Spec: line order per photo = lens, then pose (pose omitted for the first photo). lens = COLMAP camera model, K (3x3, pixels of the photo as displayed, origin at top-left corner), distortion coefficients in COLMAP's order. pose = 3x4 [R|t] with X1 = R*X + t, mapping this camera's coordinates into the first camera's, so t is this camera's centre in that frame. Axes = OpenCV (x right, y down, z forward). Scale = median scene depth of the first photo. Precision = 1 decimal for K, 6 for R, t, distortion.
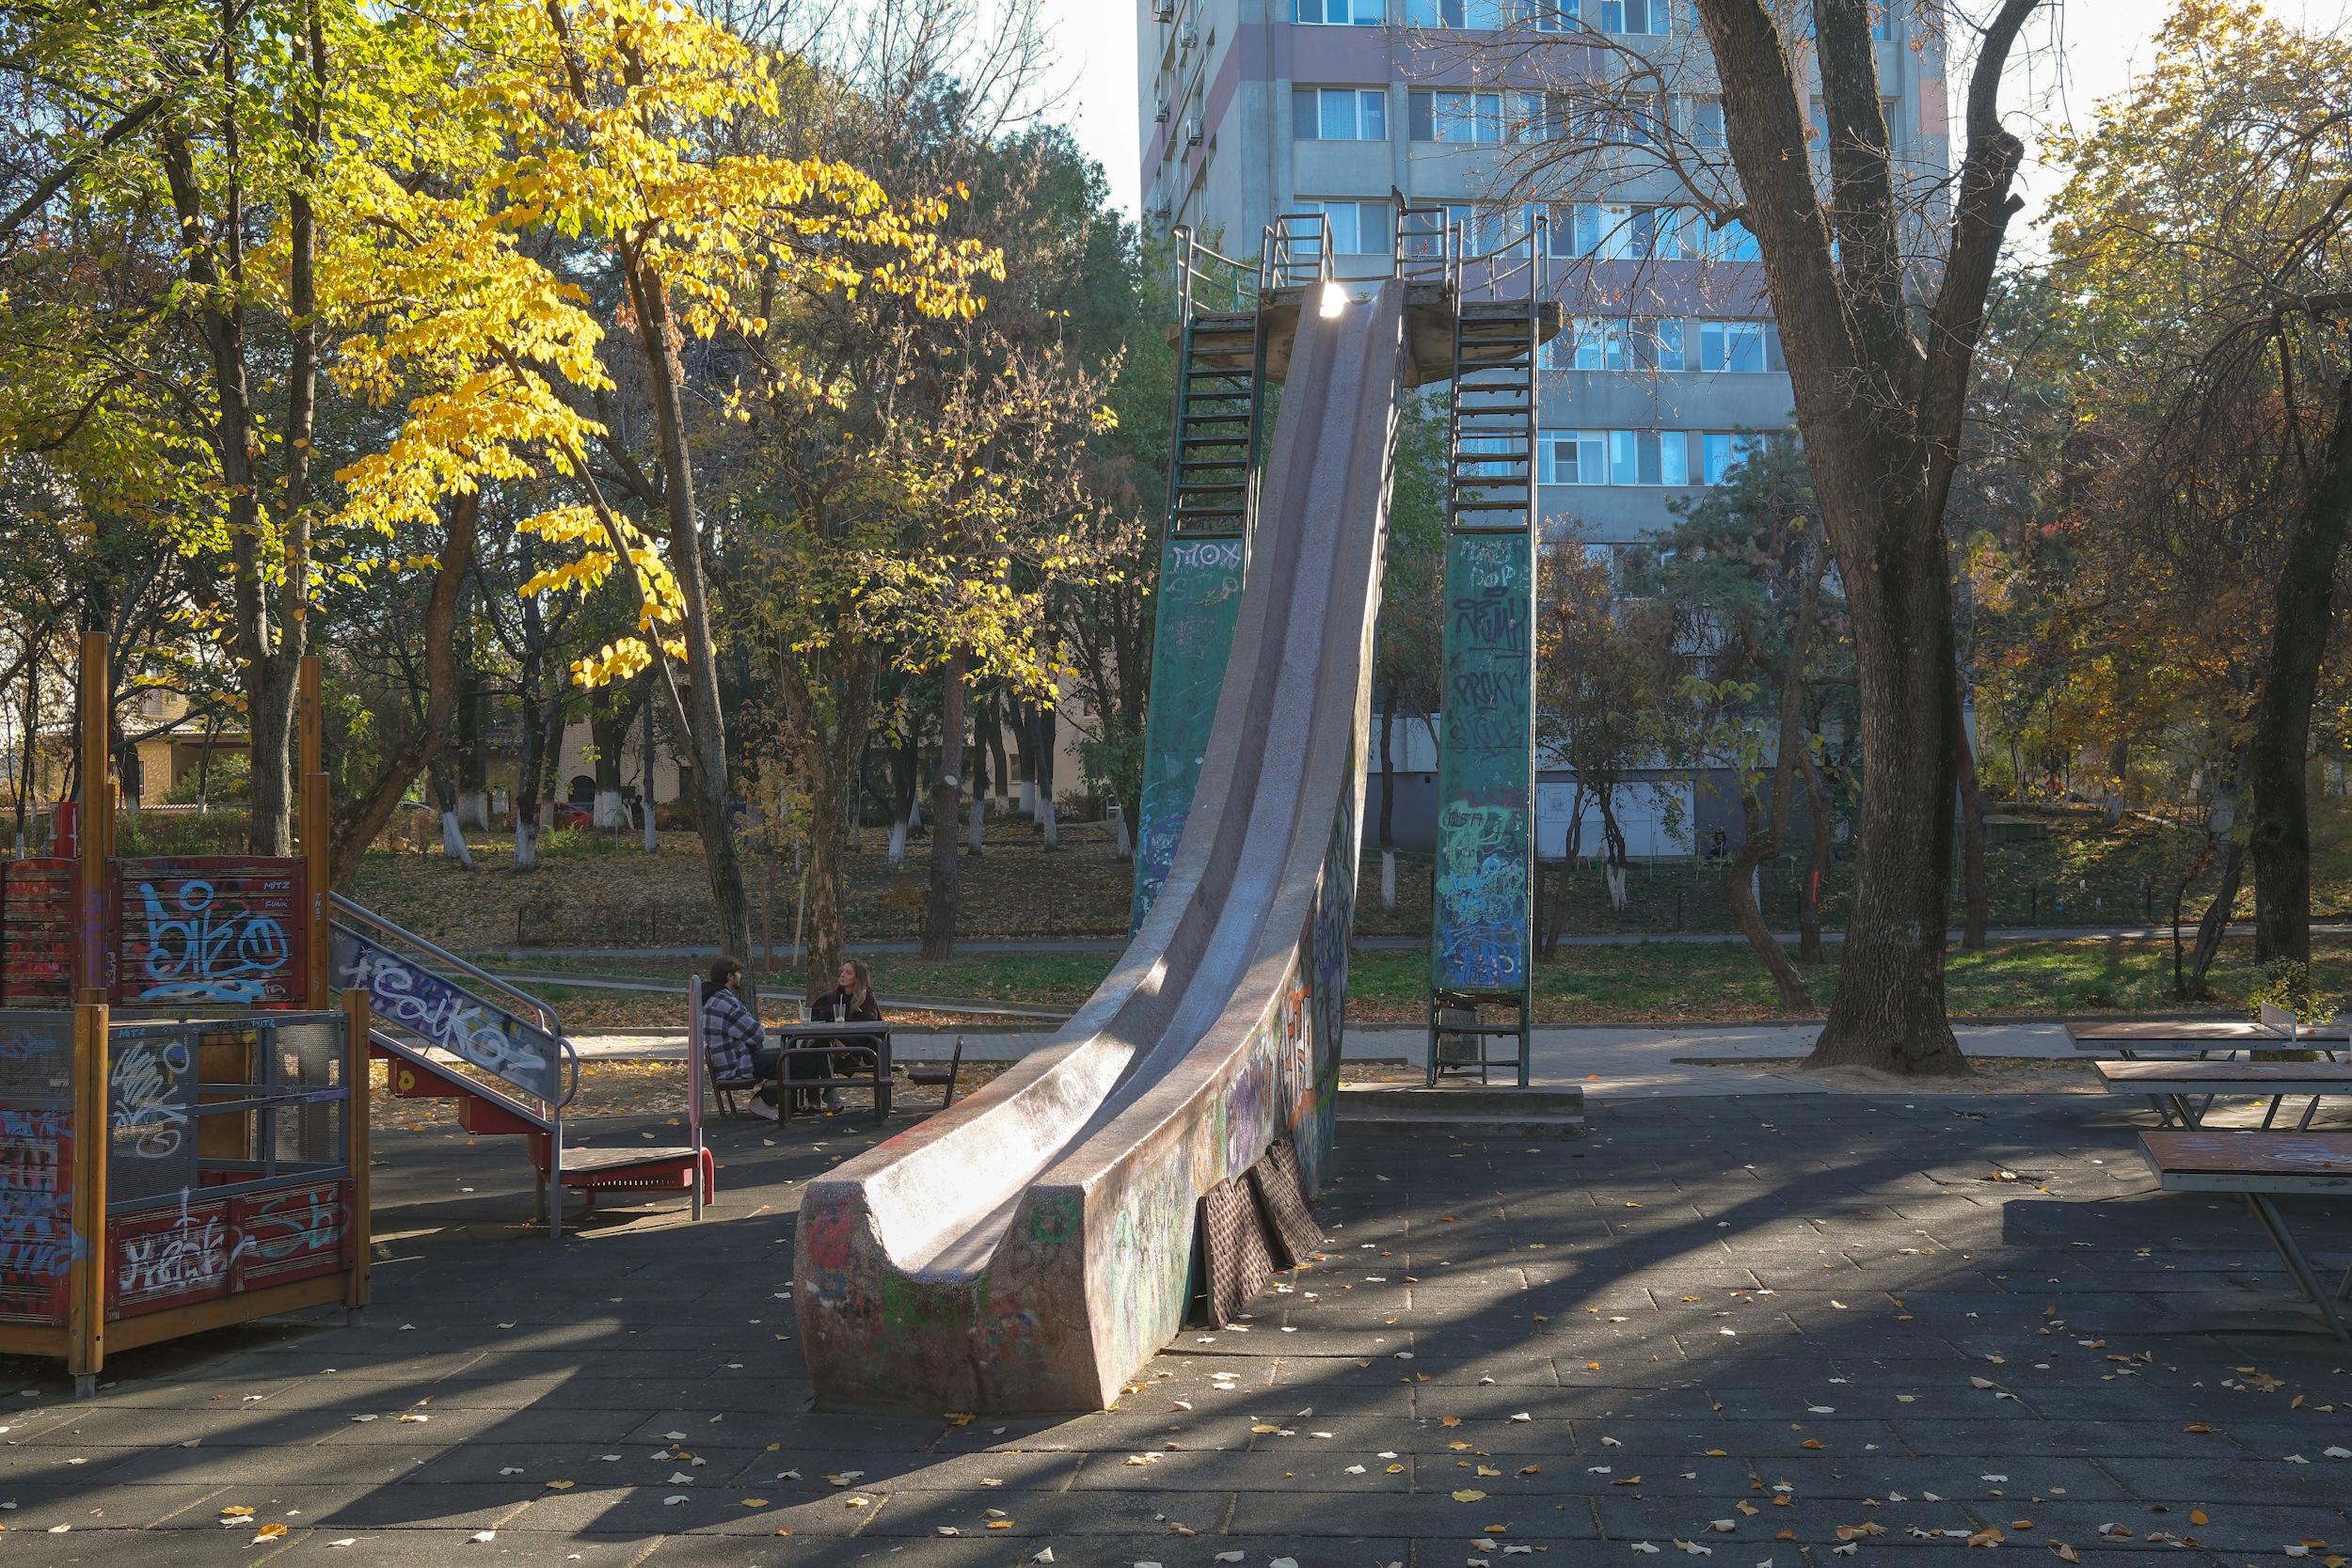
lens RADIAL K [[2367.0, 0, 1180.7], [0, 2367.0, 784.5], [0, 0, 1]] dist [-0.009930, 0.000000]
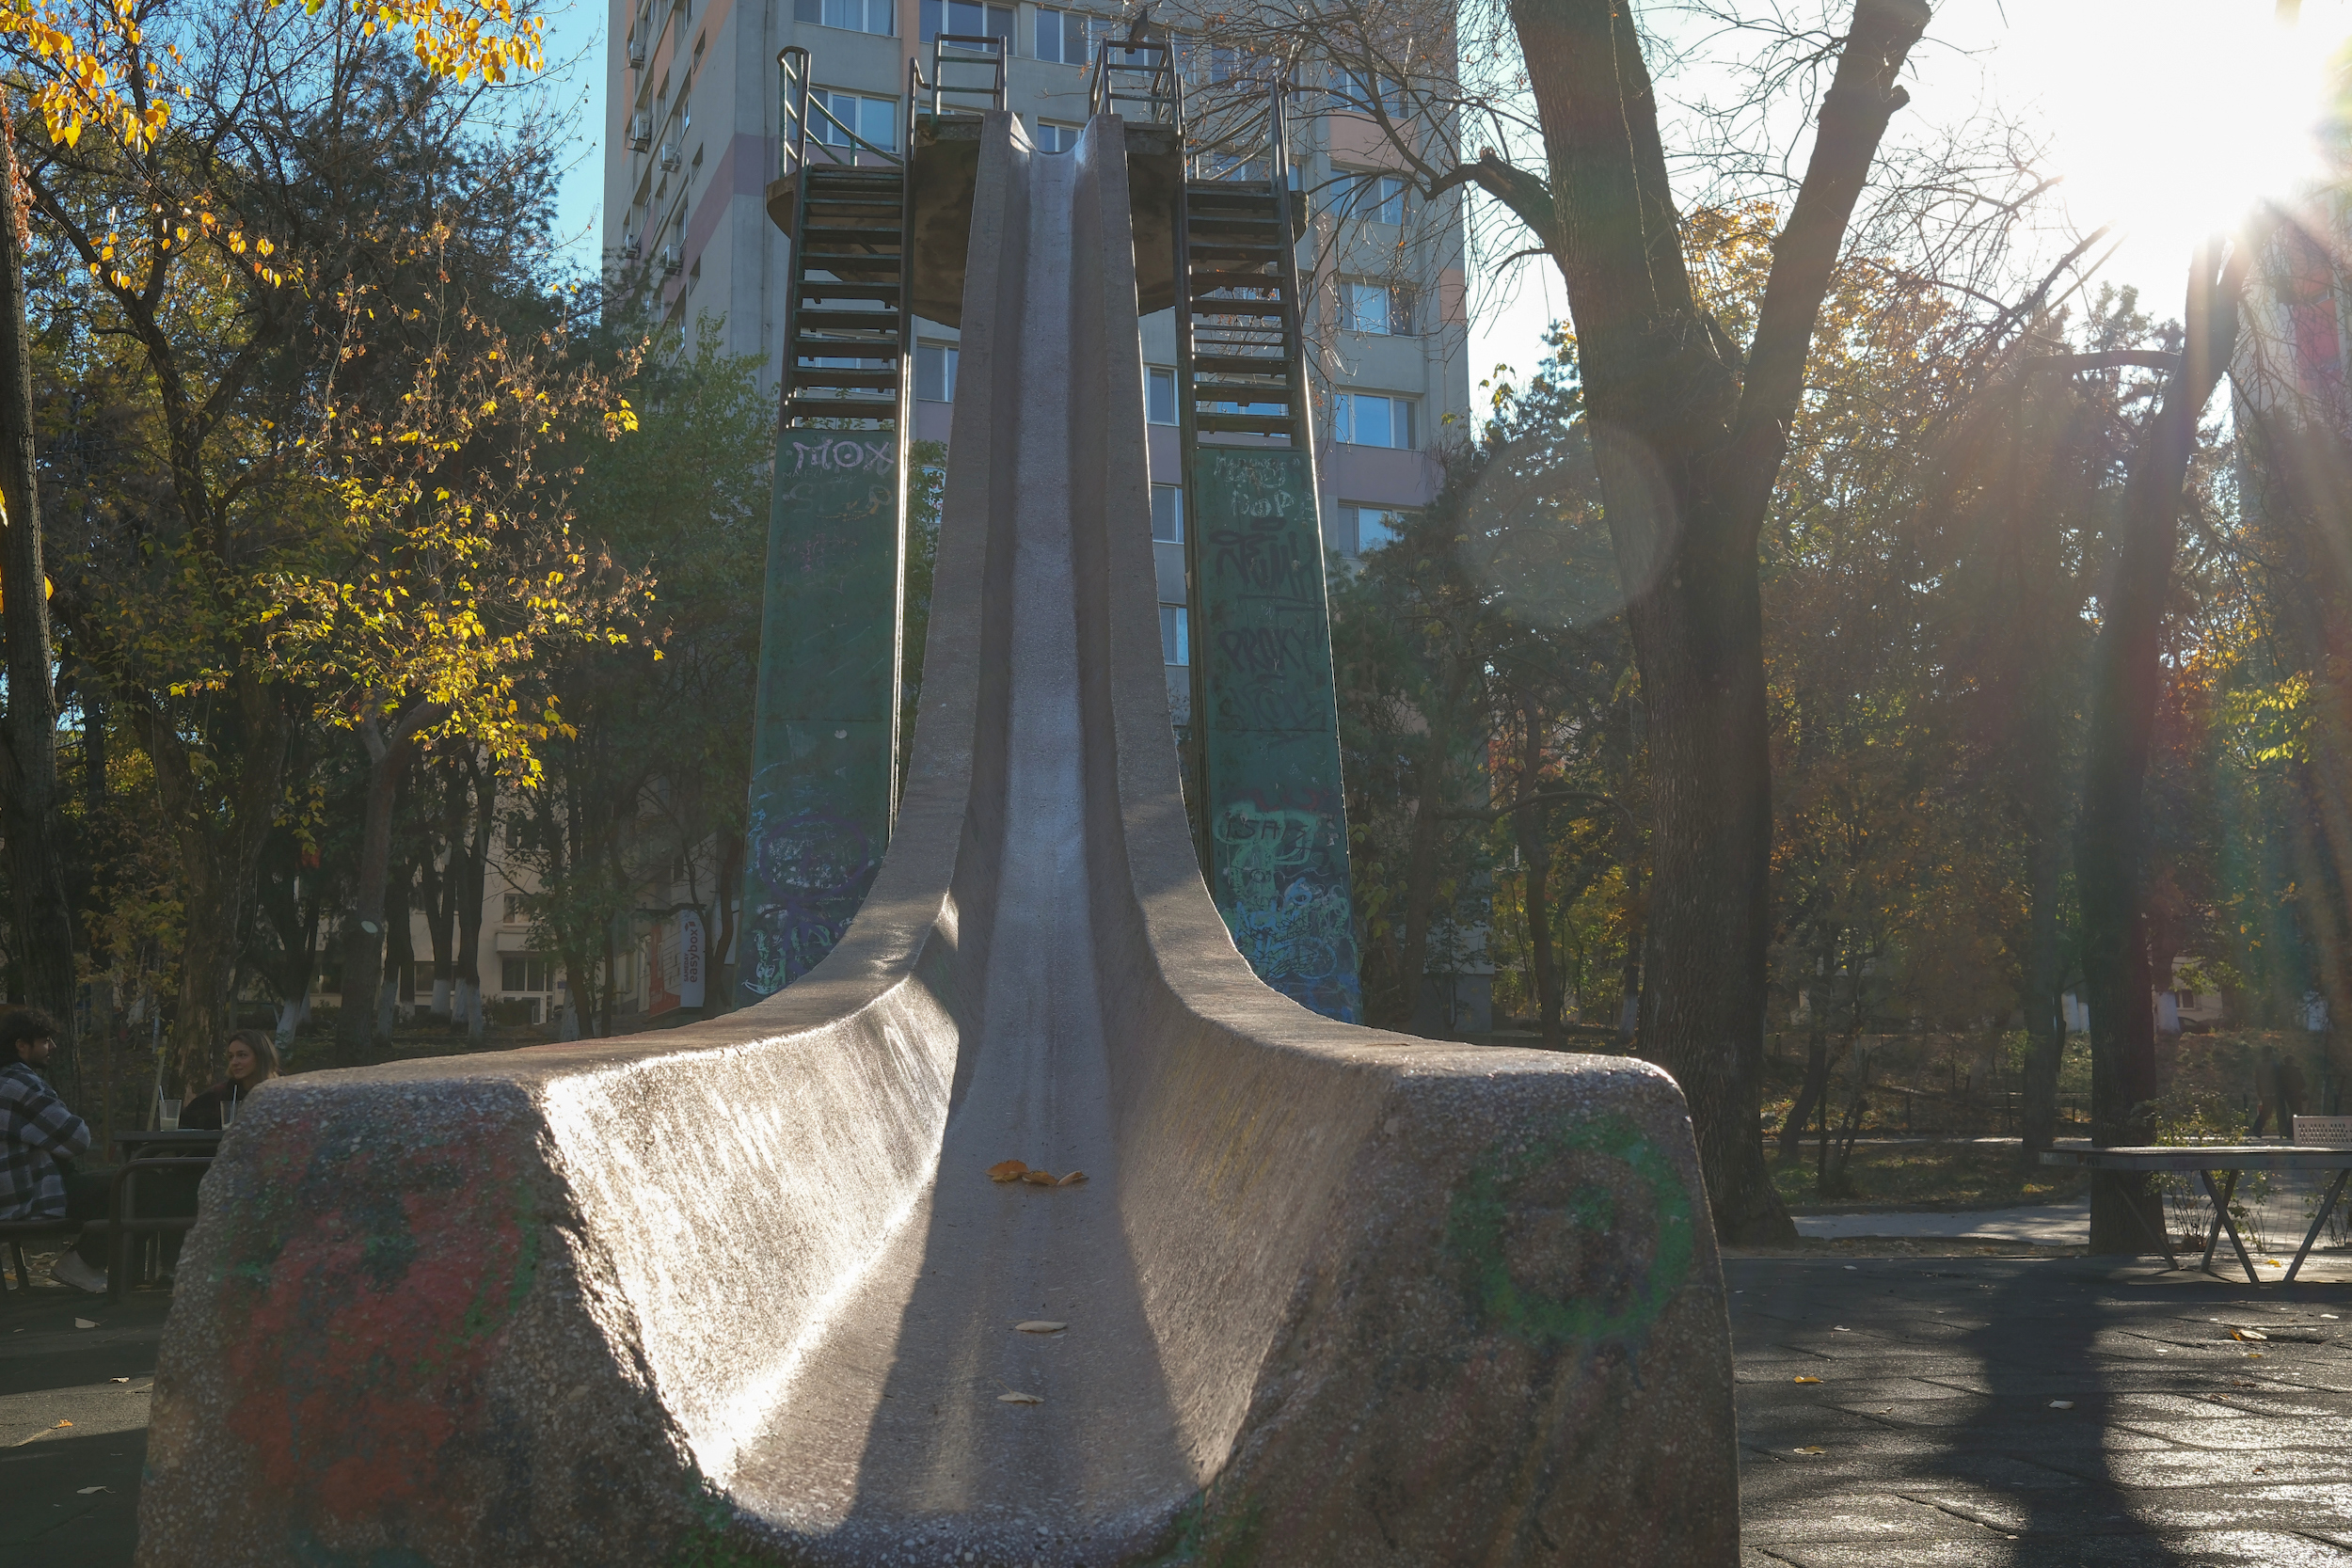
lens RADIAL K [[2367.0, 0, 1176.7], [0, 2367.0, 788.4], [0, 0, 1]] dist [-0.009930, 0.000000]
pose [[0.969799, 0.042276, 0.240212, -0.035994], [-0.016481, 0.993971, -0.108397, 0.045364], [-0.243346, 0.101164, 0.964649, 0.218996]]
